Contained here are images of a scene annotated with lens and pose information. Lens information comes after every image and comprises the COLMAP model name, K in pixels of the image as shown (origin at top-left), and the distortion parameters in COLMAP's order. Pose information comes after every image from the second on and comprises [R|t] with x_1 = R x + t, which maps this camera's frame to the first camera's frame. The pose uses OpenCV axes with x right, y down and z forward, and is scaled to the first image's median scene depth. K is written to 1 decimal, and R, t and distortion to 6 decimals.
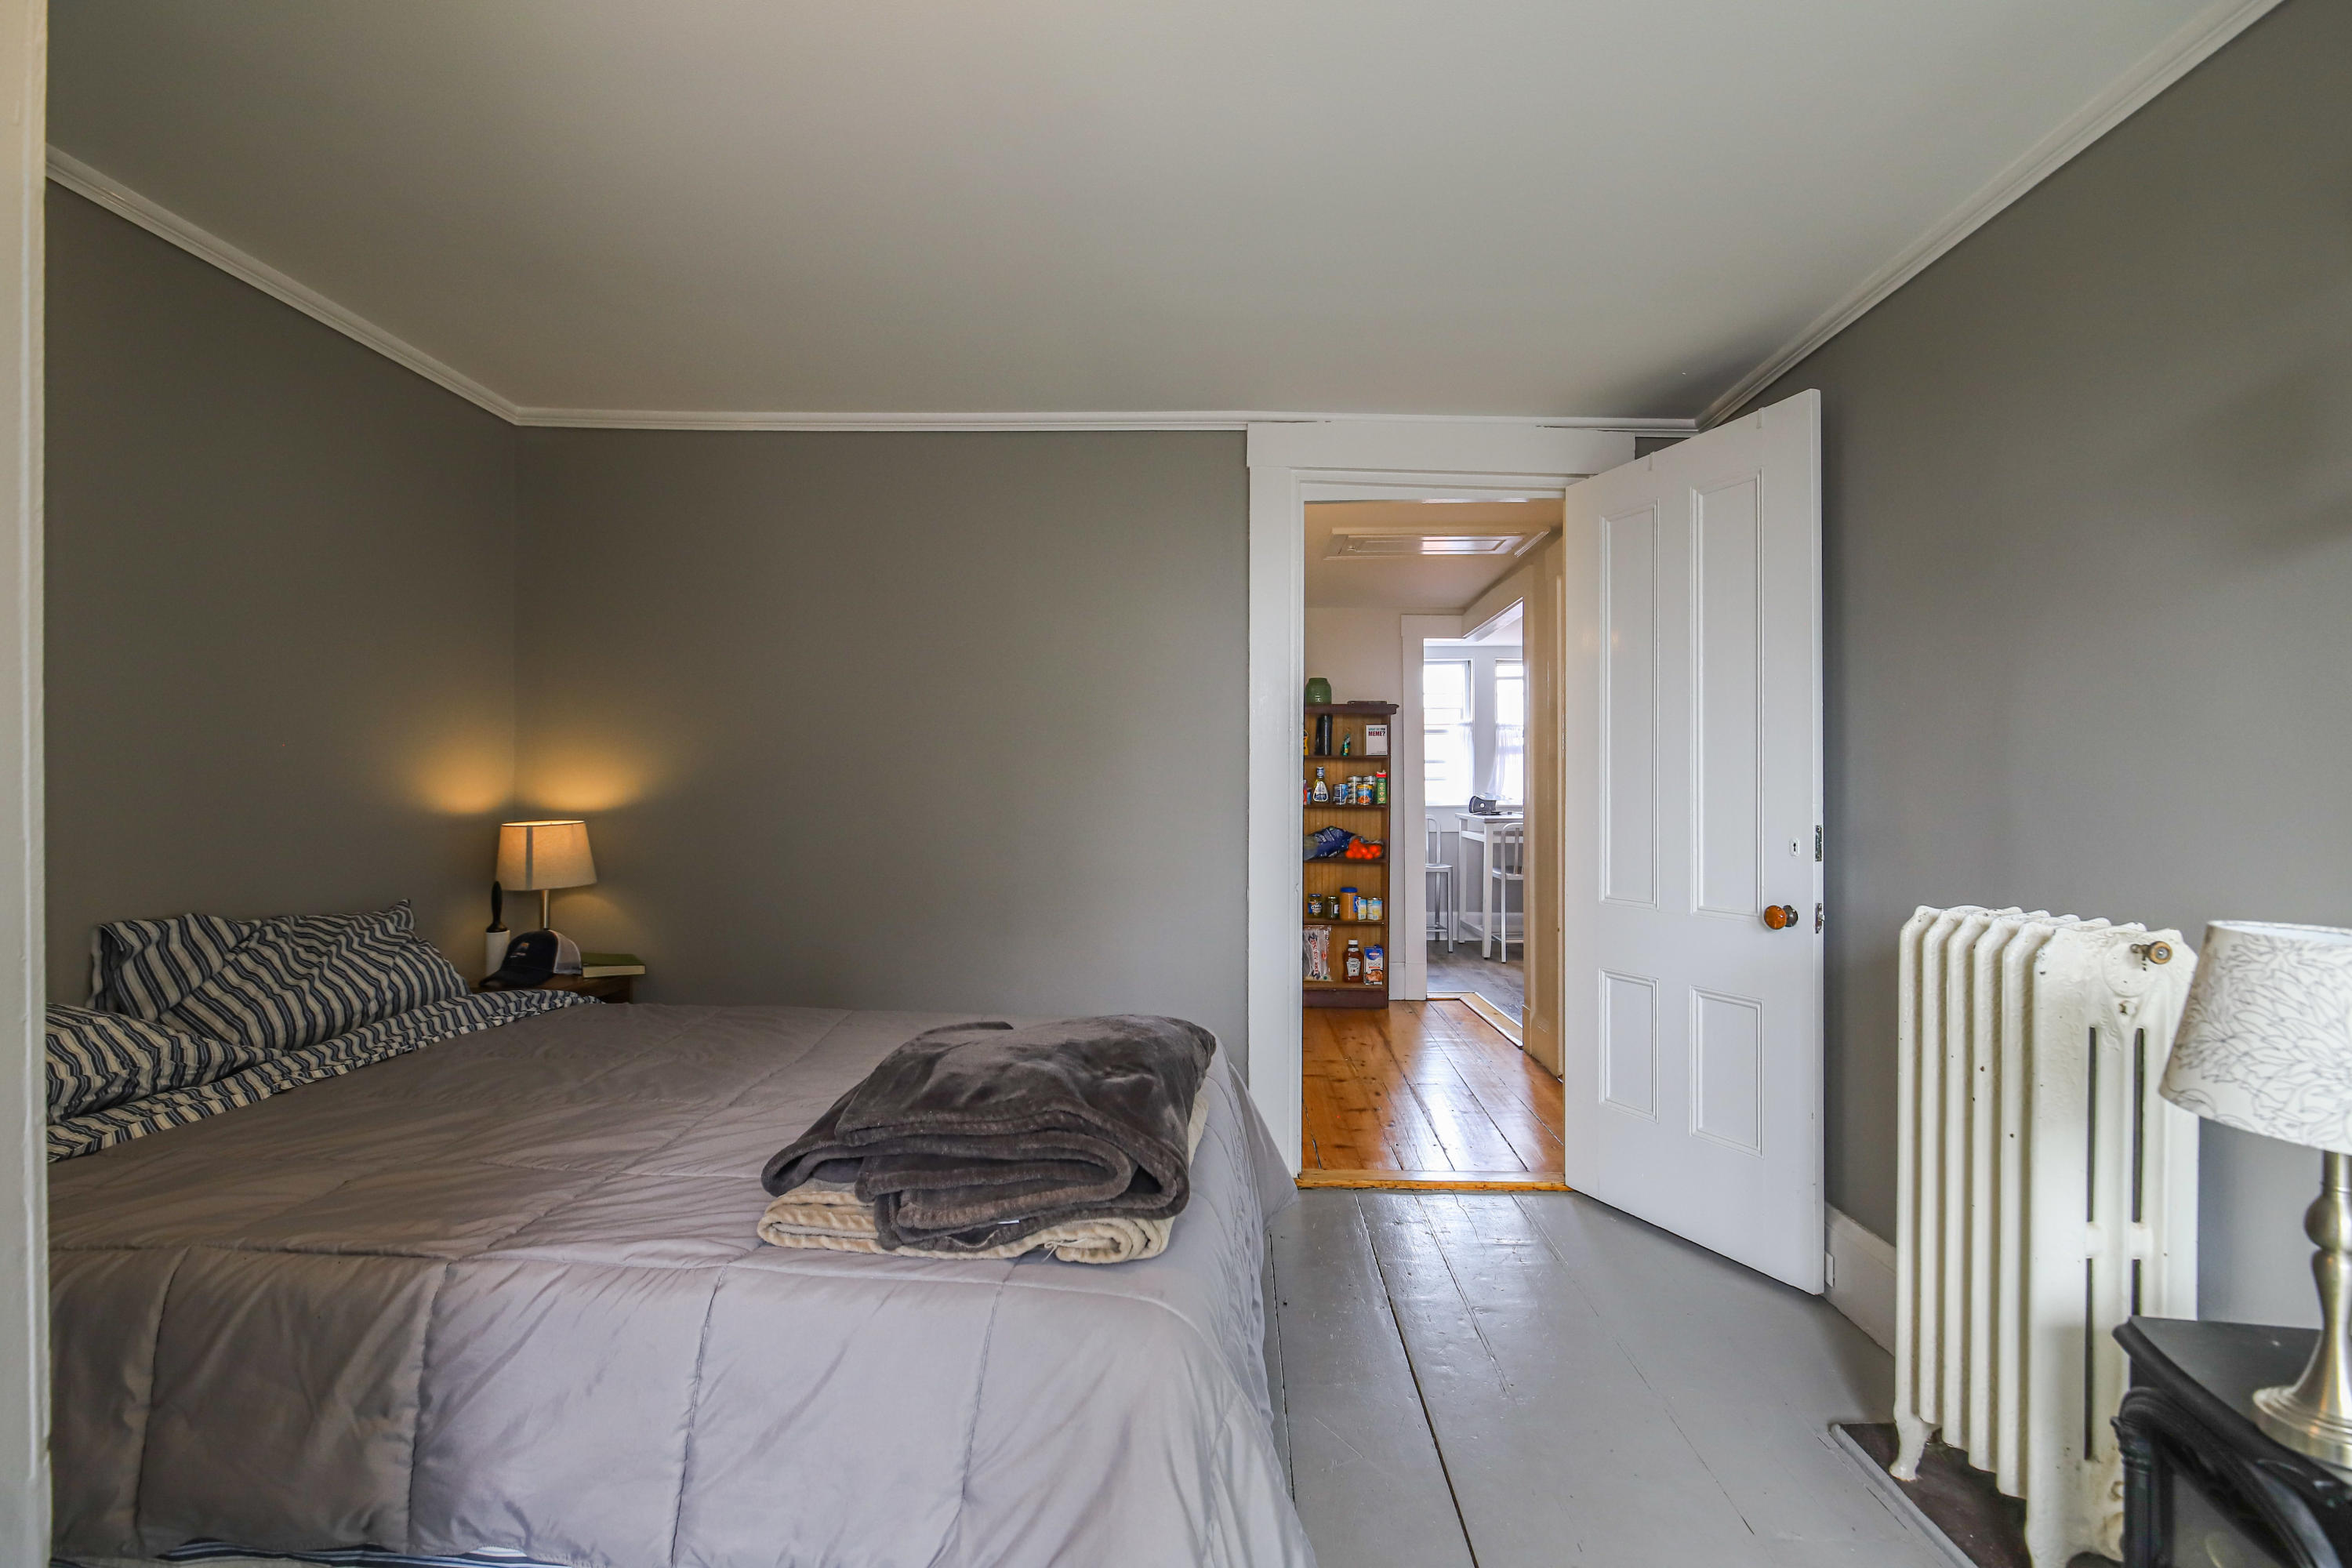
lens RADIAL K [[1145.9, 0, 1190.8], [0, 1145.9, 792.8], [0, 0, 1]] dist [-0.002332, -0.003073]
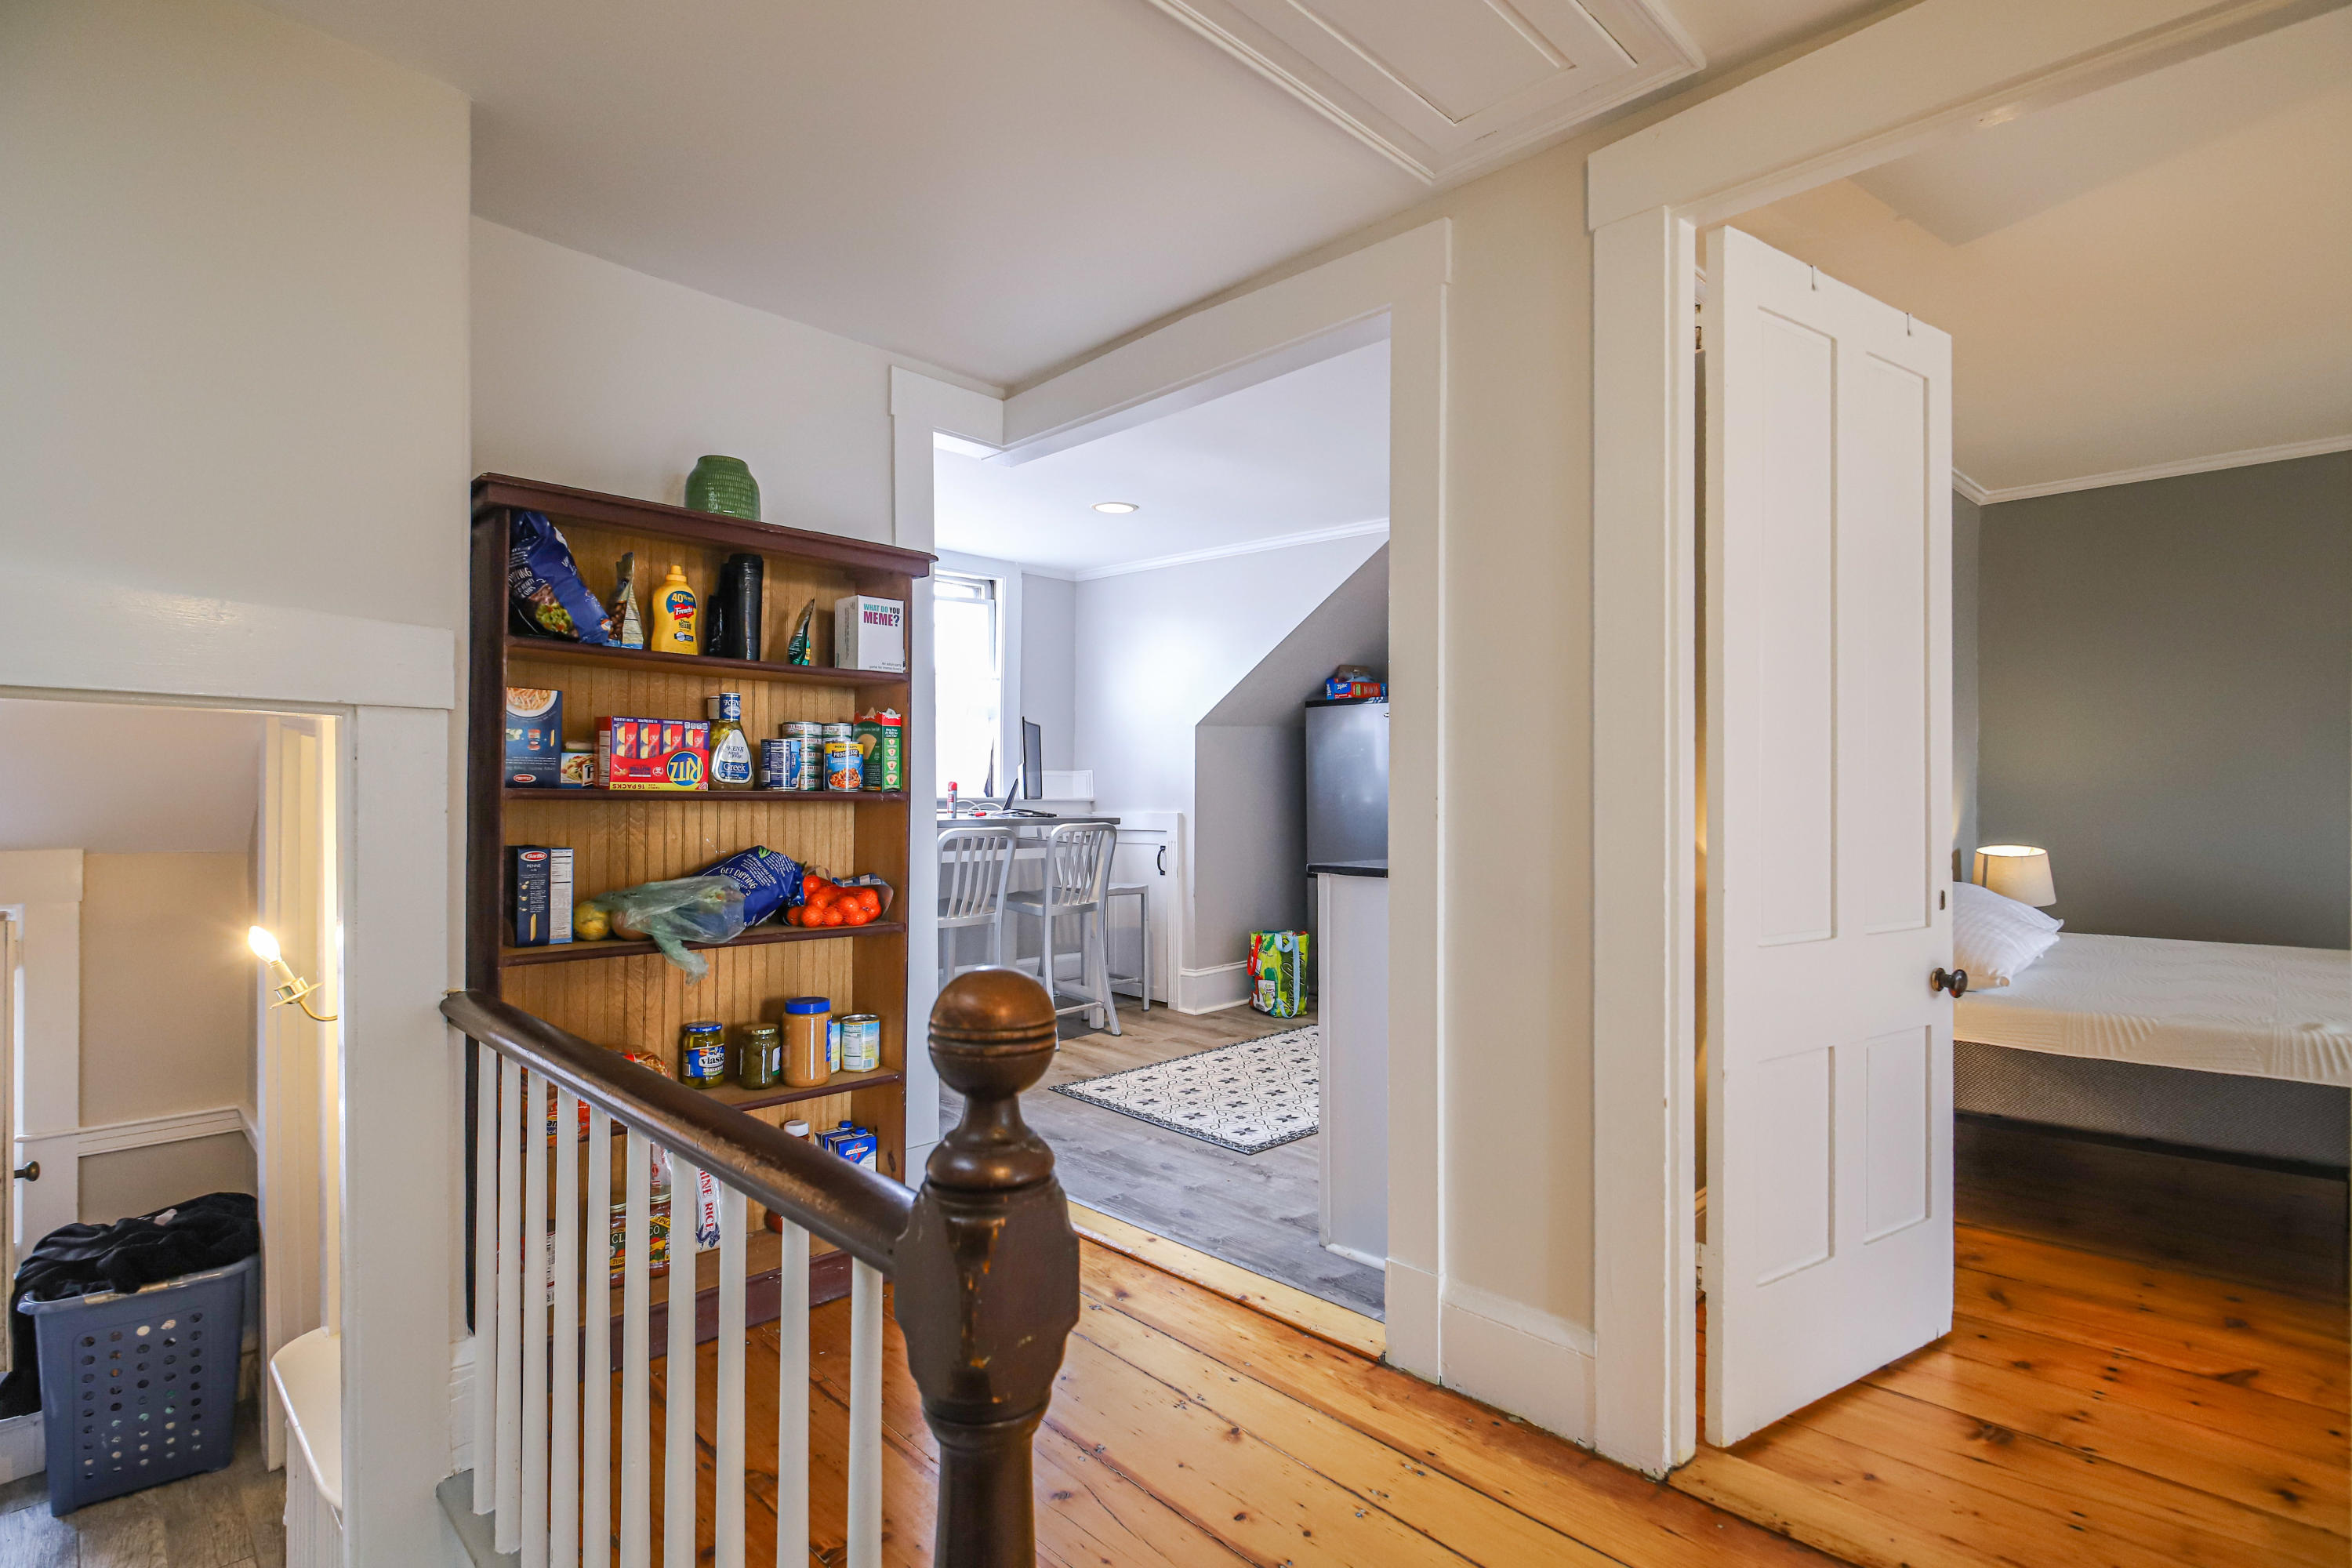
lens RADIAL K [[1145.9, 0, 1190.8], [0, 1145.9, 792.8], [0, 0, 1]] dist [-0.002332, -0.003073]
pose [[0.690320, 0.005631, 0.723482, -0.057496], [-0.006923, 0.999975, -0.001177, 0.010366], [-0.723471, -0.004197, 0.690342, 0.625460]]
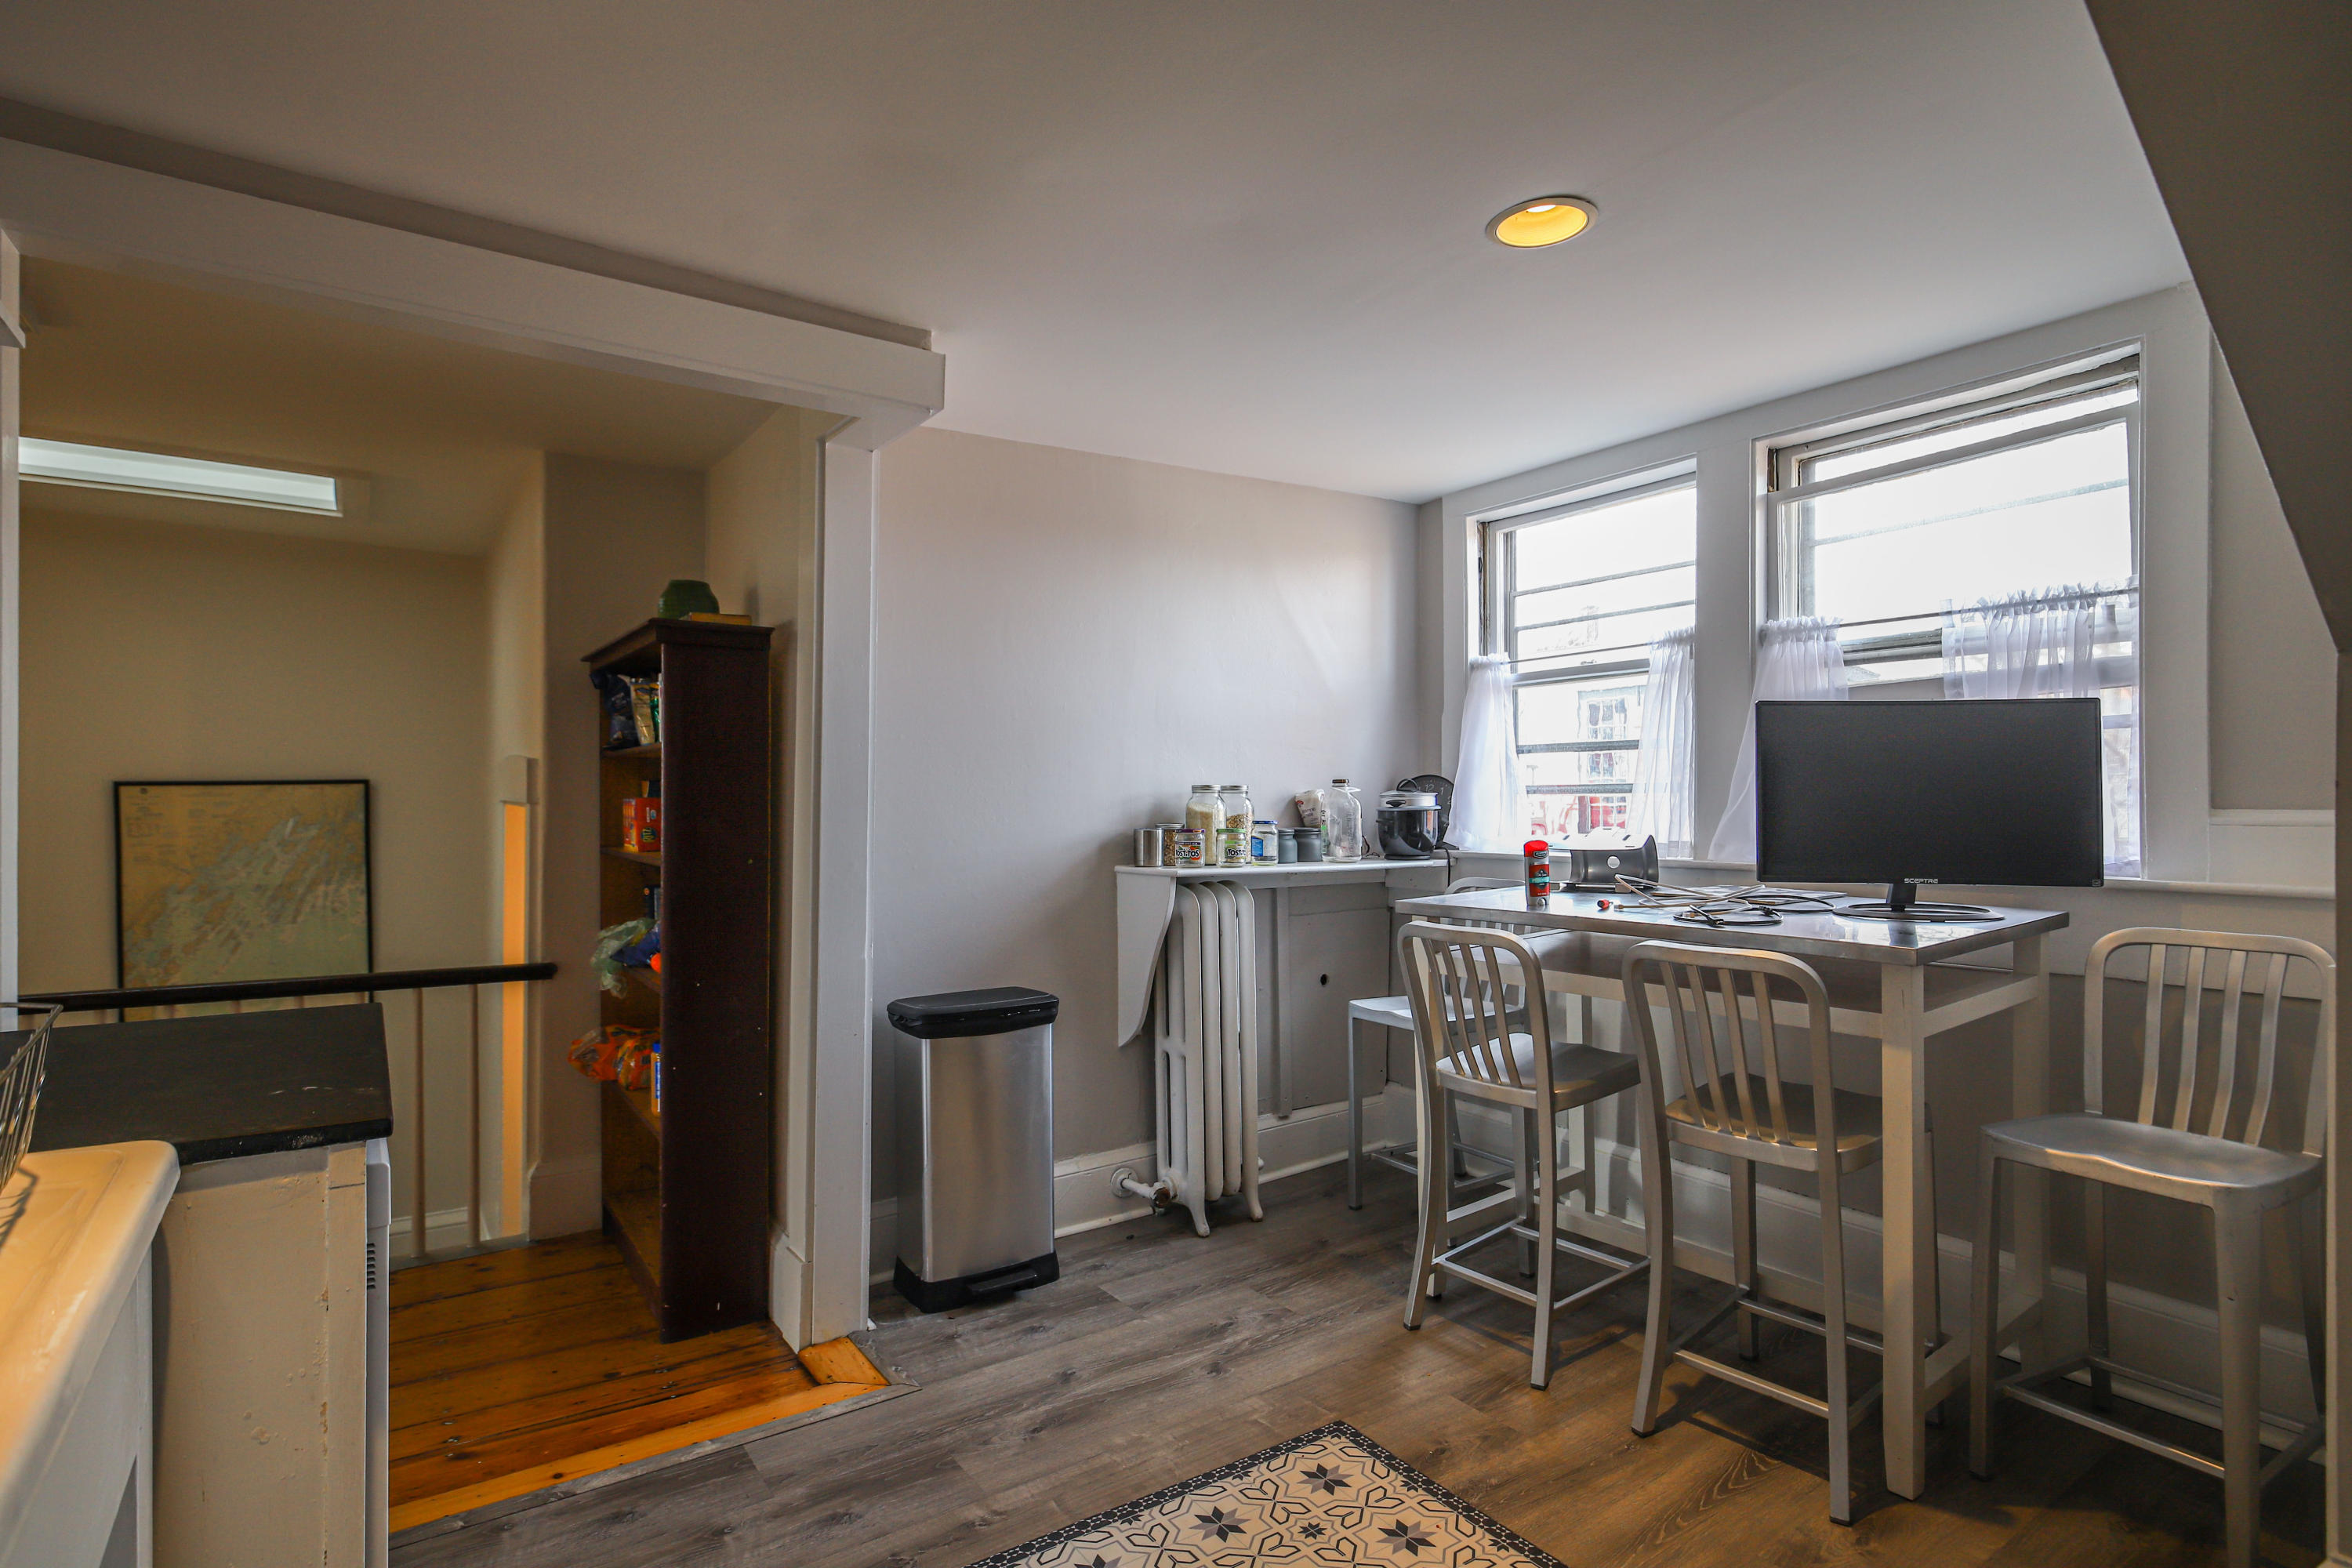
lens RADIAL K [[1178.6, 0, 1176.0], [0, 1178.6, 784.0], [0, 0, 1]] dist [0.001564, 0.000234]
pose [[0.583118, -0.014675, -0.812255, 0.623037], [0.002633, 0.999866, -0.016175, -0.009564], [0.812383, 0.007293, 0.583078, 0.881872]]
